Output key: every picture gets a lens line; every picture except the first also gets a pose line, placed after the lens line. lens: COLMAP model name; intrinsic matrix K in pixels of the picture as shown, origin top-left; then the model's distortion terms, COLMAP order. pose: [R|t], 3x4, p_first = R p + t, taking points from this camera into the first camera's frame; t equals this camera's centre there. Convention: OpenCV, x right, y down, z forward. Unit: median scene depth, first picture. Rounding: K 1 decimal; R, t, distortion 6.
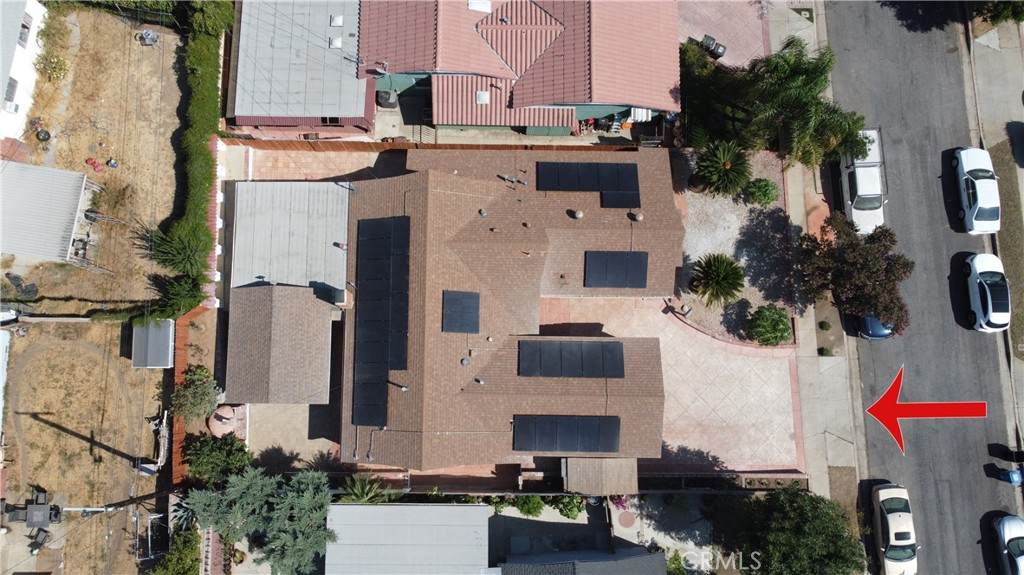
lens RADIAL K [[776.3, 0, 511.6], [0, 776.3, 289.2], [0, 0, 1]] dist [-0.005436, -0.008056]
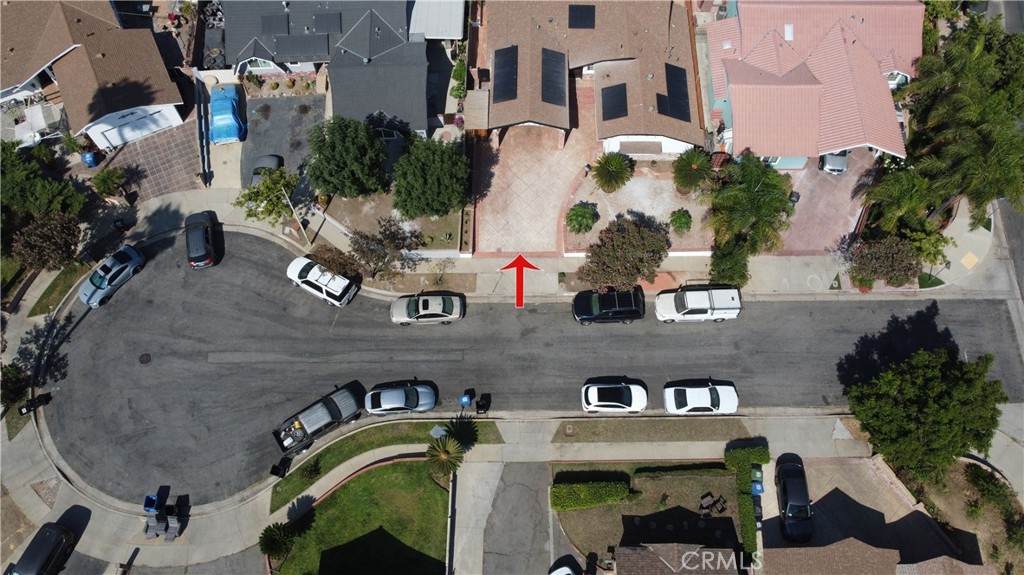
lens RADIAL K [[776.3, 0, 514.8], [0, 776.3, 288.4], [0, 0, 1]] dist [-0.005436, -0.008056]
pose [[-0.002870, 0.903339, -0.428918, 1.012618], [-0.992012, 0.051519, 0.115142, 0.010584], [0.126110, 0.425822, 0.895975, -0.183594]]
